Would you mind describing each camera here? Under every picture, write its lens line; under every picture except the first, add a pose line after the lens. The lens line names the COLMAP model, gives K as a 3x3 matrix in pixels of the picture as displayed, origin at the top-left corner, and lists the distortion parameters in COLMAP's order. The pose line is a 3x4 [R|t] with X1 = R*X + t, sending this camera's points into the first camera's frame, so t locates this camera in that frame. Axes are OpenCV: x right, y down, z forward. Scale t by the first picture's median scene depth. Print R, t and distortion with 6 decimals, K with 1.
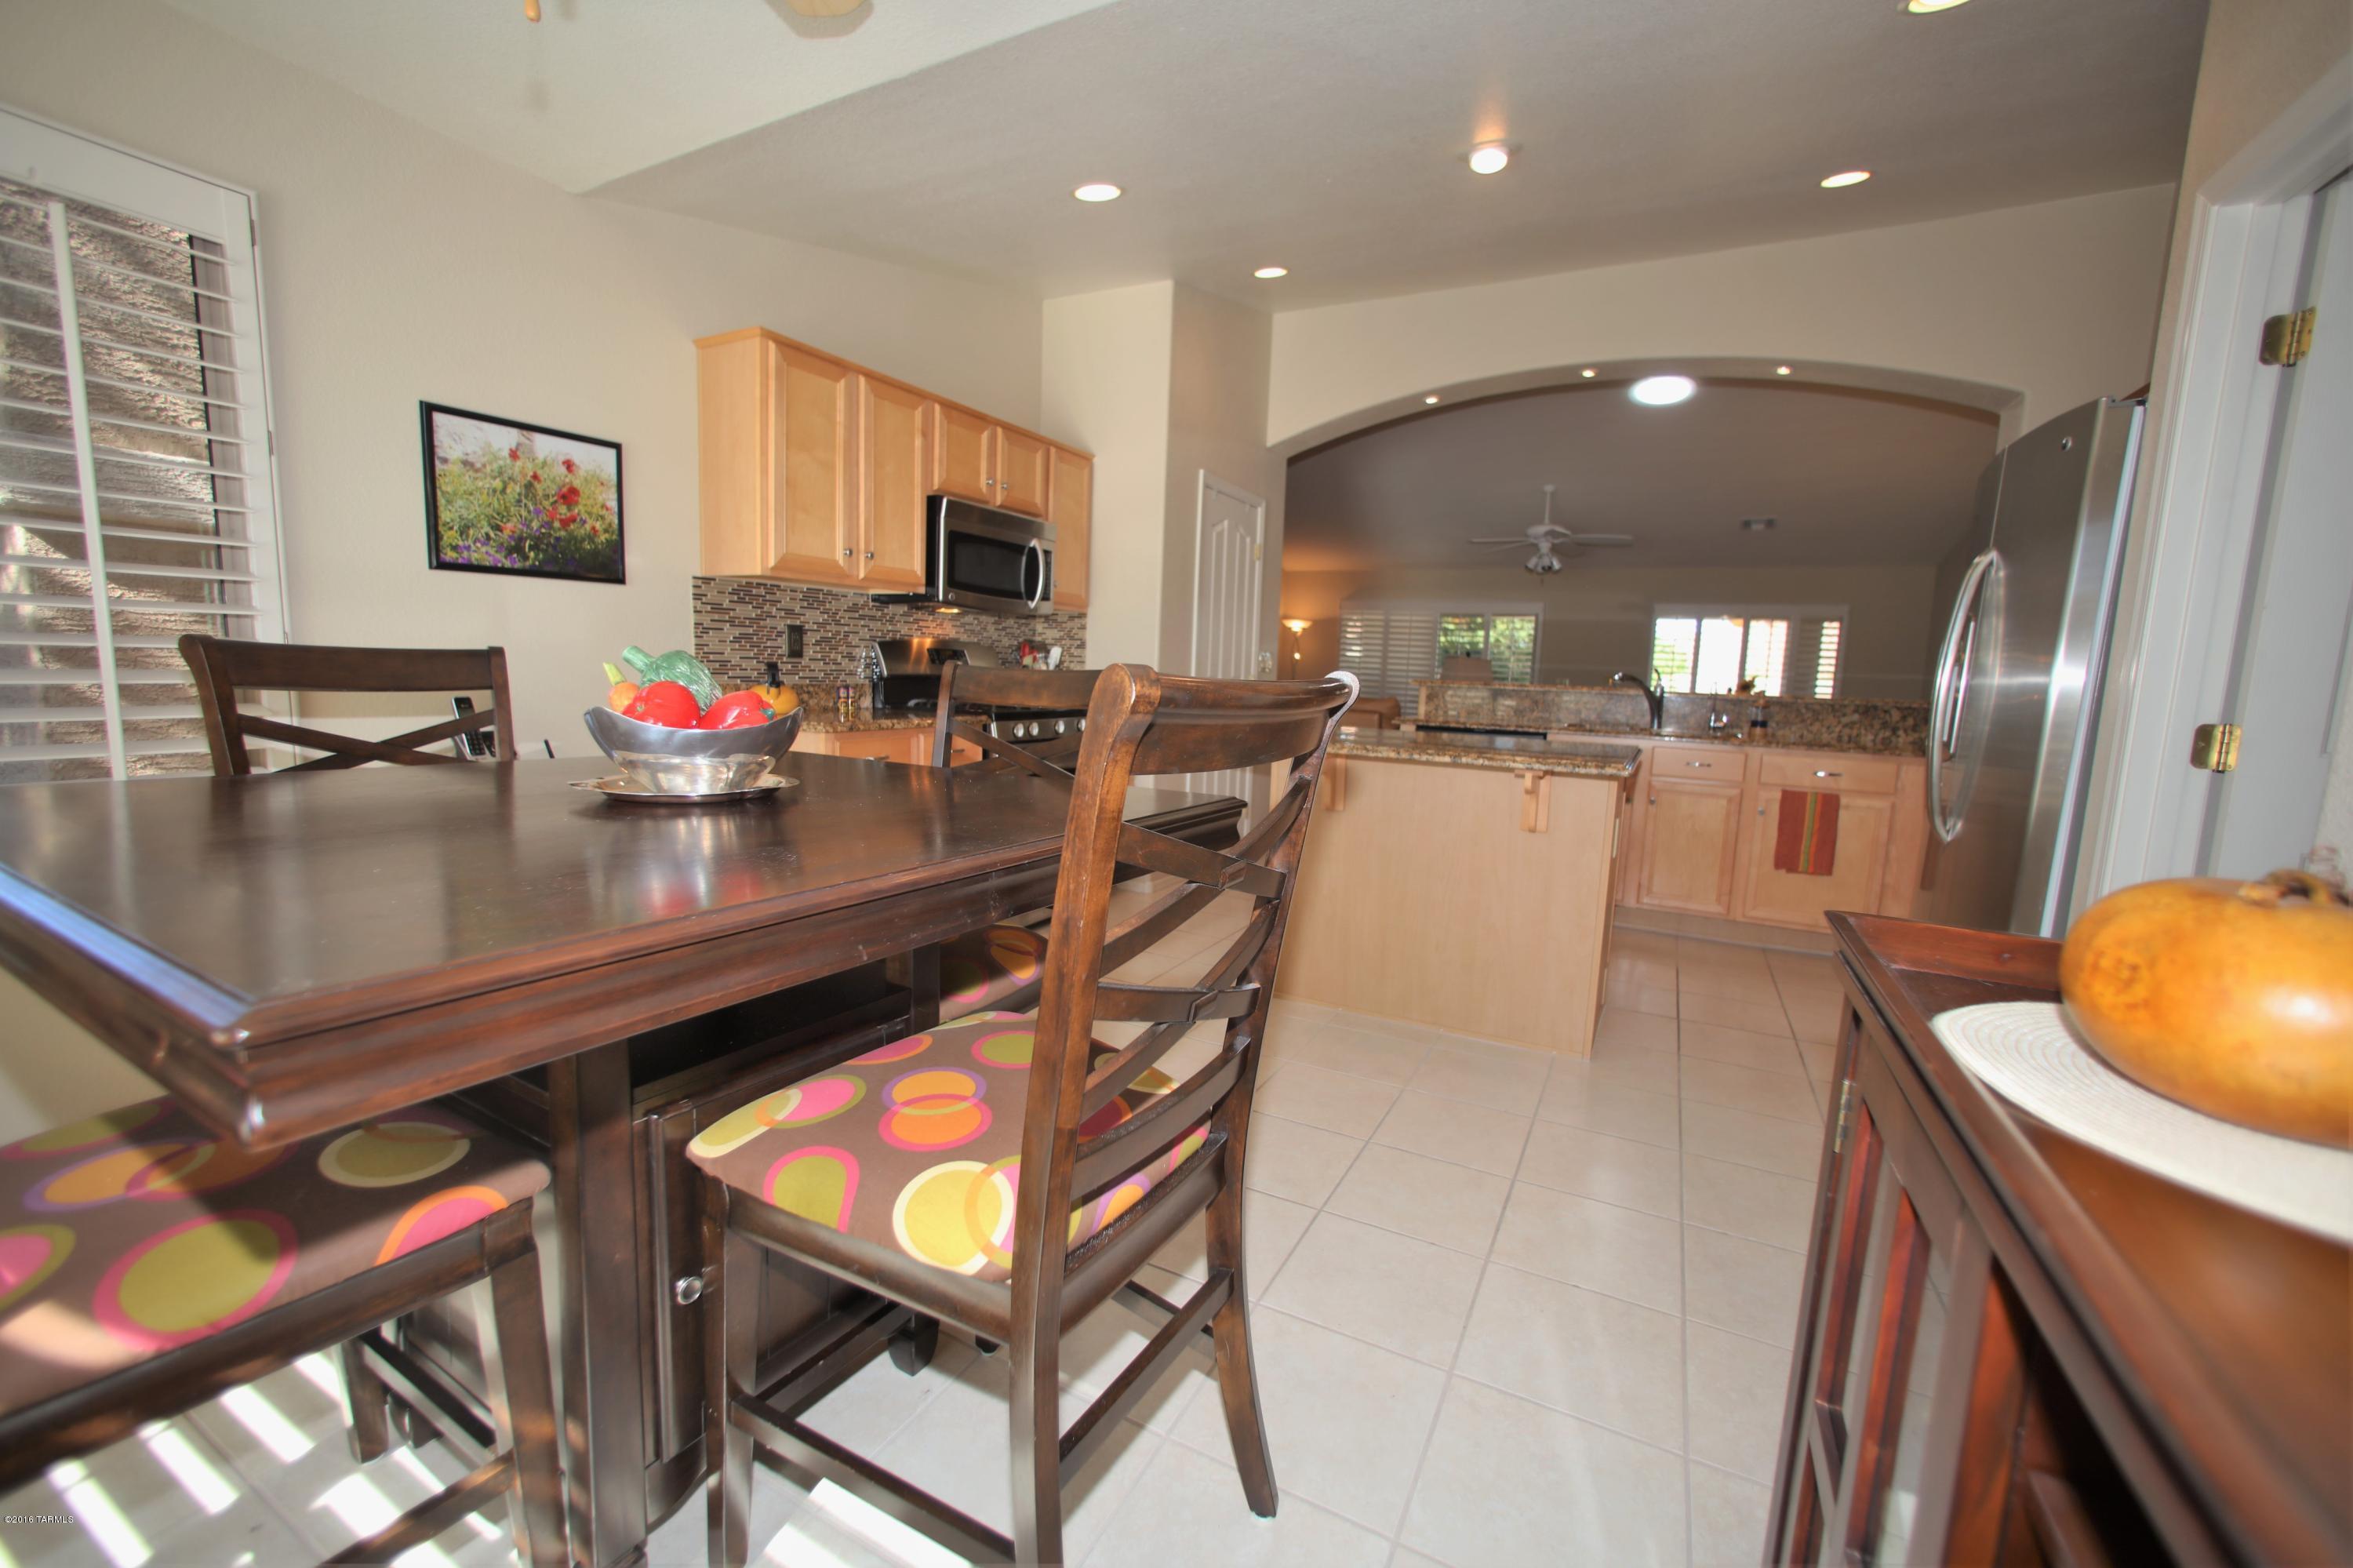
lens RADIAL K [[940.1, 0, 1181.0], [0, 940.1, 777.1], [0, 0, 1]] dist [-0.038422, 0.017490]
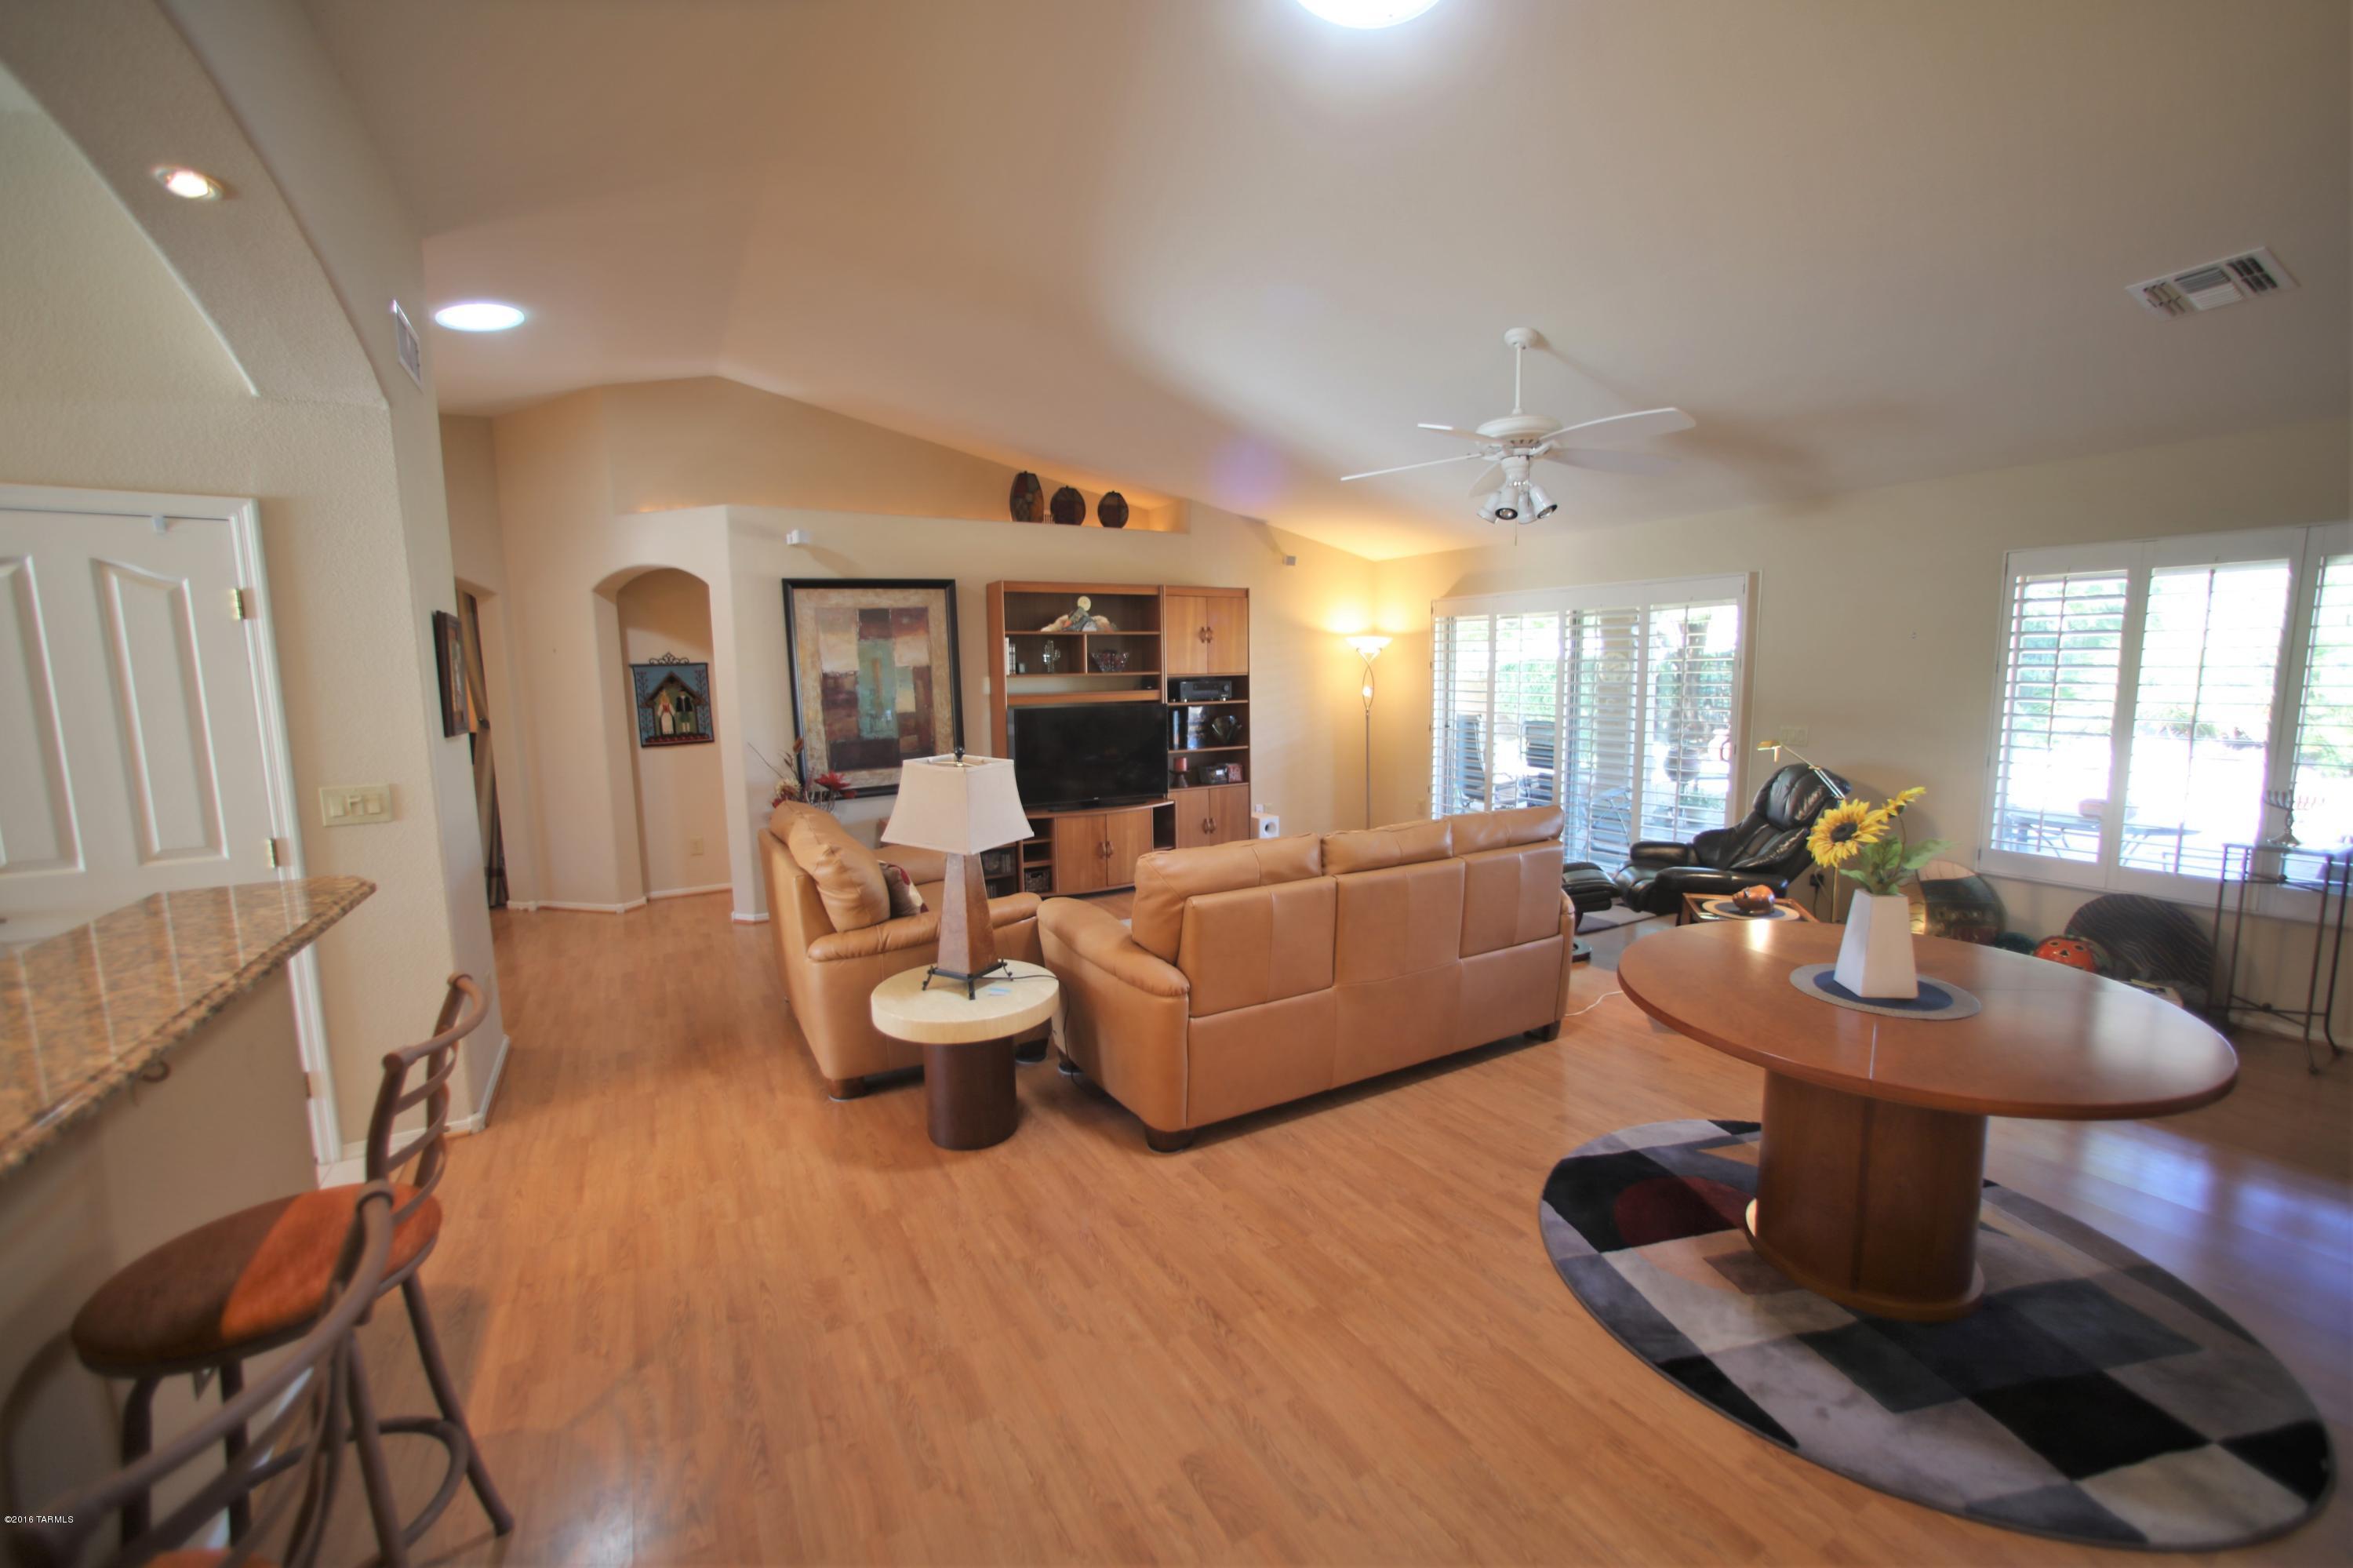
lens RADIAL K [[934.1, 0, 1180.3], [0, 934.1, 775.8], [0, 0, 1]] dist [-0.036728, 0.015908]
pose [[0.842253, 0.010998, -0.538970, 1.174027], [-0.012535, 0.999921, 0.000816, -0.225632], [0.538936, 0.006069, 0.842325, 1.266423]]
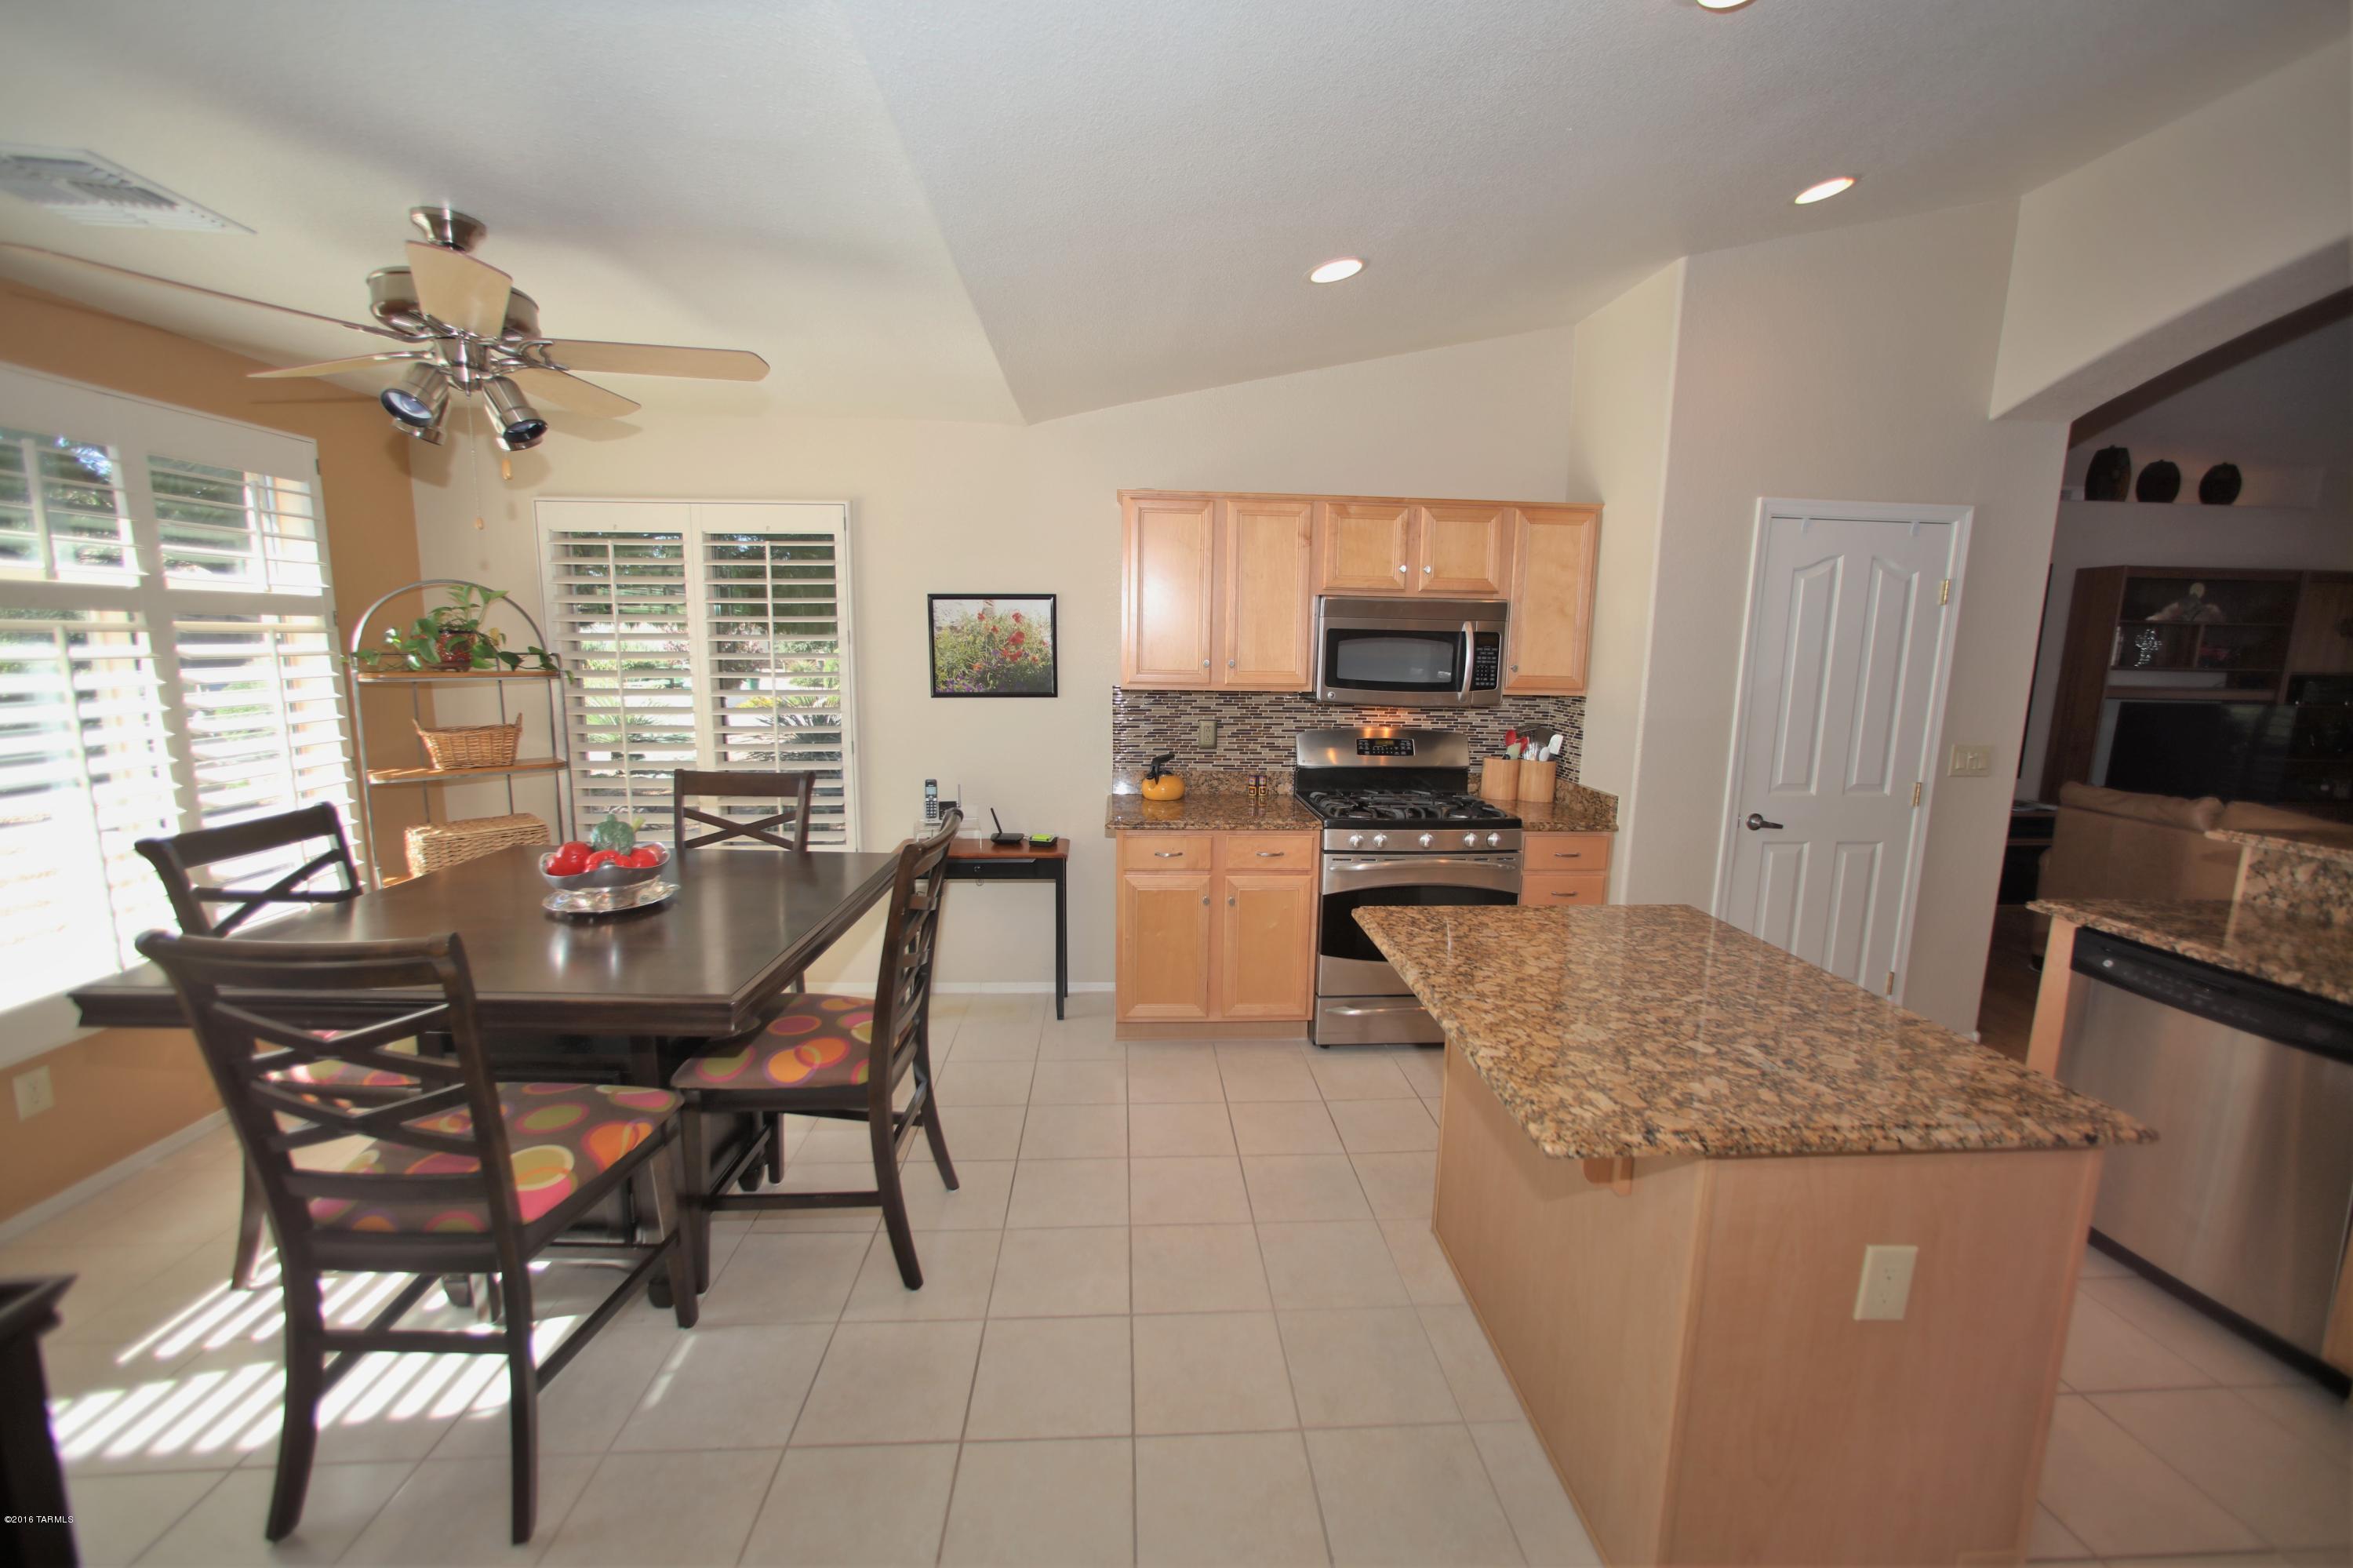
lens RADIAL K [[944.4, 0, 1168.2], [0, 944.4, 779.2], [0, 0, 1]] dist [-0.034891, 0.012159]
pose [[0.516464, 0.101366, -0.850288, 0.525990], [-0.097066, 0.993499, 0.059481, -0.147482], [0.850790, 0.051814, 0.522946, 0.336815]]
